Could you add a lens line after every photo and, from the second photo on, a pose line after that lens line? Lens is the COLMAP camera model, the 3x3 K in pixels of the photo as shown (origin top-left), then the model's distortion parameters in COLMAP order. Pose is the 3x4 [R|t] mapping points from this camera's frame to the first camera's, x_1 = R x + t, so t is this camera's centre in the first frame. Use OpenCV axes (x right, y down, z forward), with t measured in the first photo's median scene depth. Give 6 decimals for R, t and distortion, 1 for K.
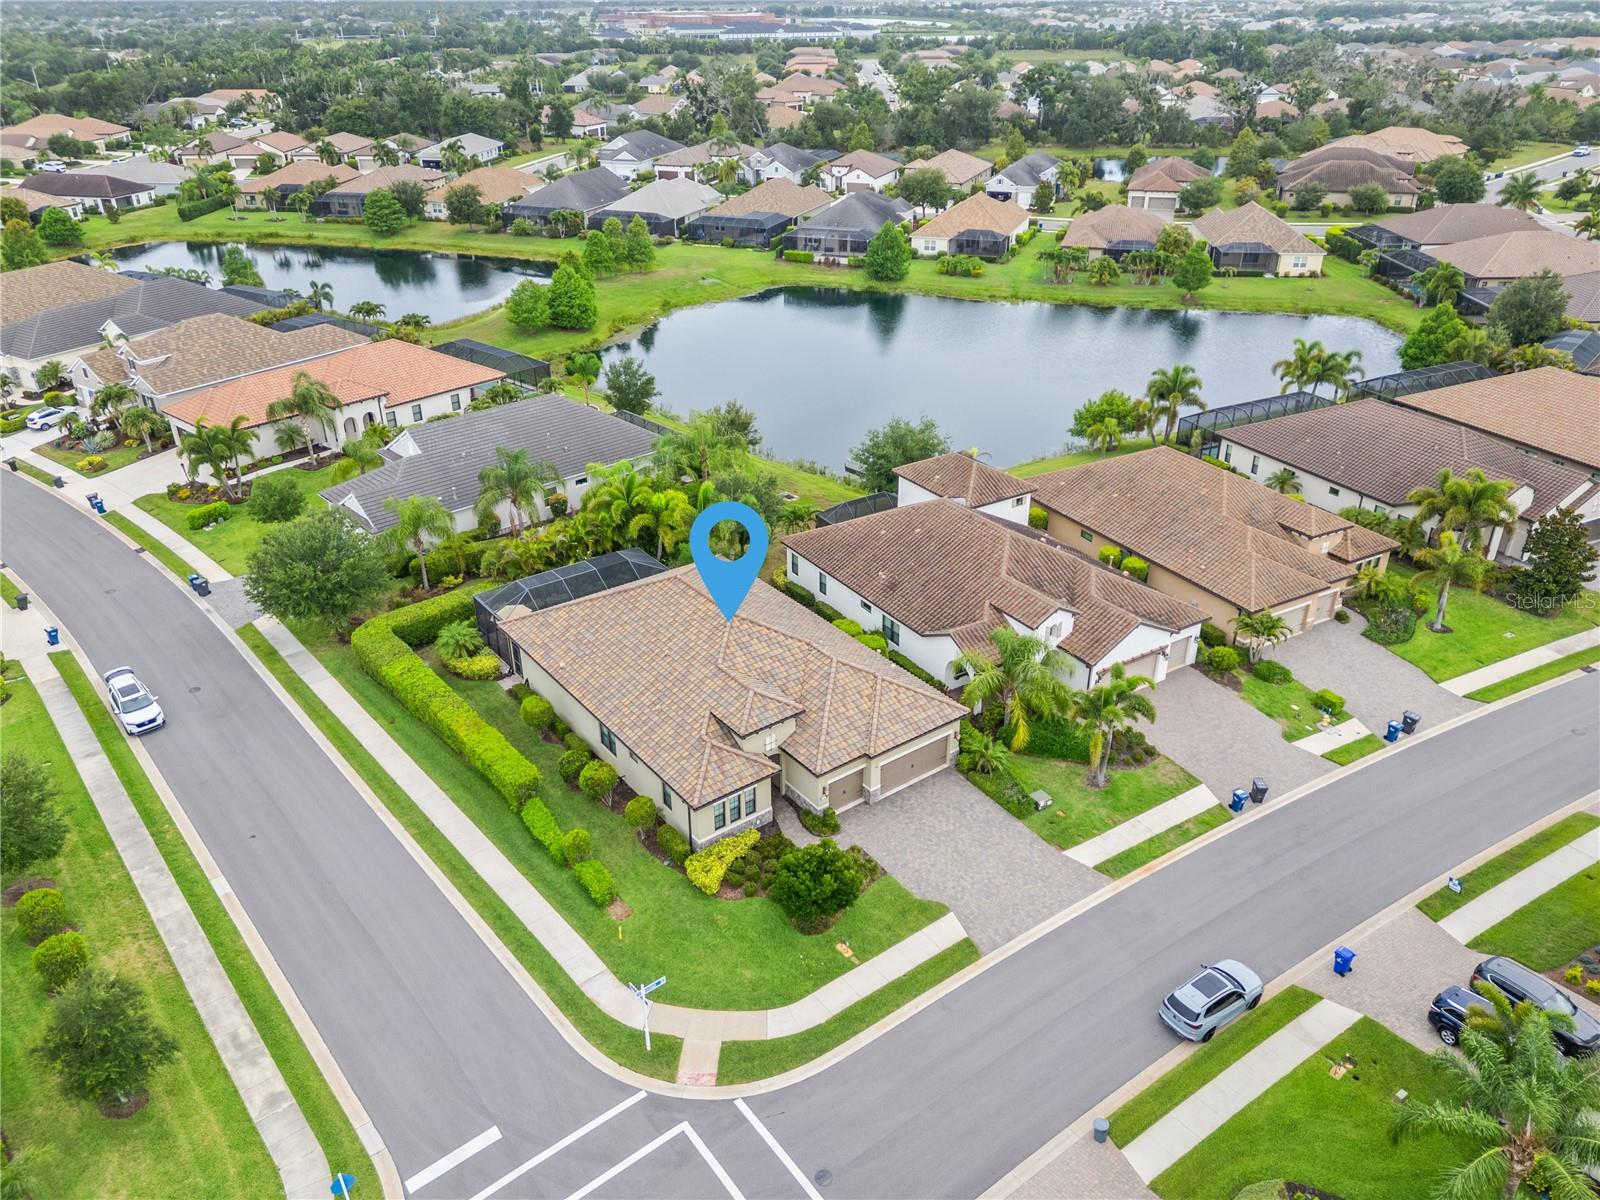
lens RADIAL K [[1171.4, 0, 801.9], [0, 1171.4, 574.5], [0, 0, 1]] dist [0.088814, -0.101124]
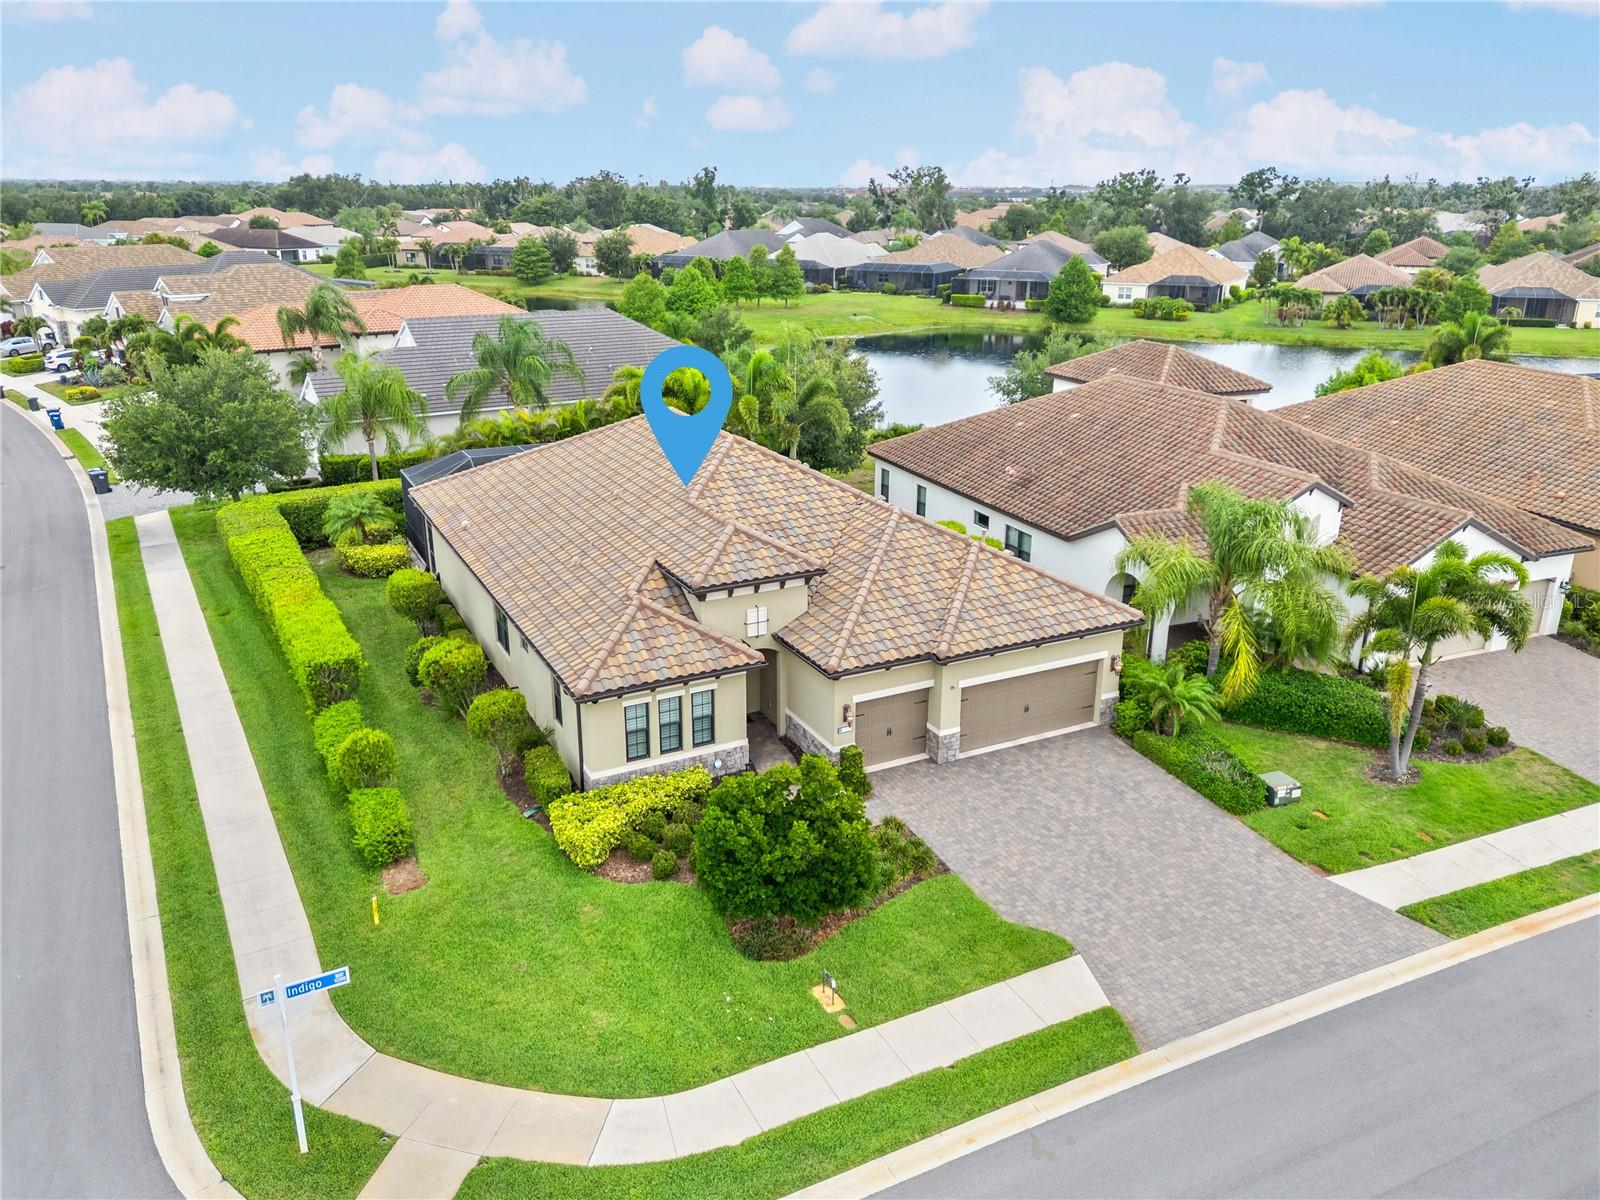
lens RADIAL K [[1181.3, 0, 801.4], [0, 1181.3, 583.0], [0, 0, 1]] dist [0.079665, -0.086948]
pose [[0.985864, 0.061799, -0.155734, 0.058484], [-0.083215, 0.987347, -0.134987, 0.149676], [0.145422, 0.146038, 0.978532, 0.354667]]
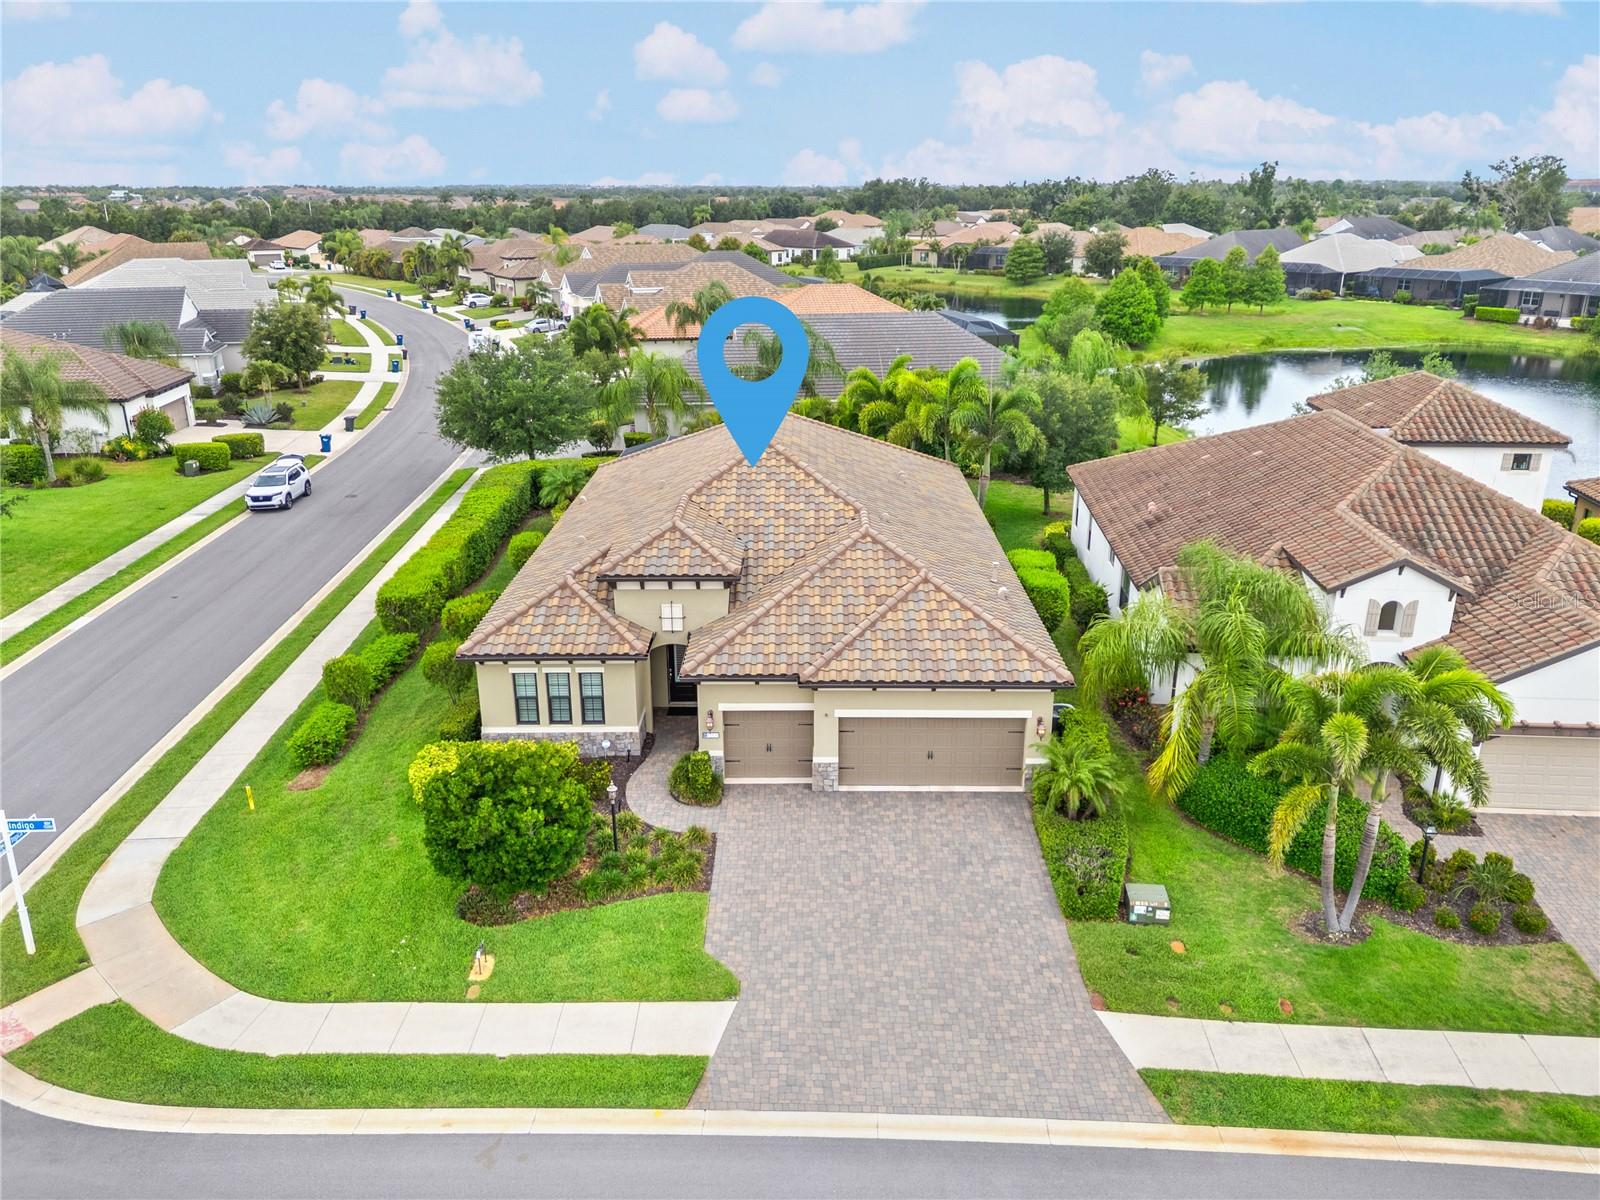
lens RADIAL K [[1181.3, 0, 801.4], [0, 1181.3, 583.0], [0, 0, 1]] dist [0.079665, -0.086948]
pose [[0.797530, 0.193452, -0.571422, 0.258103], [-0.270319, 0.961376, -0.051813, 0.106228], [0.539328, 0.195788, 0.819019, 0.432232]]
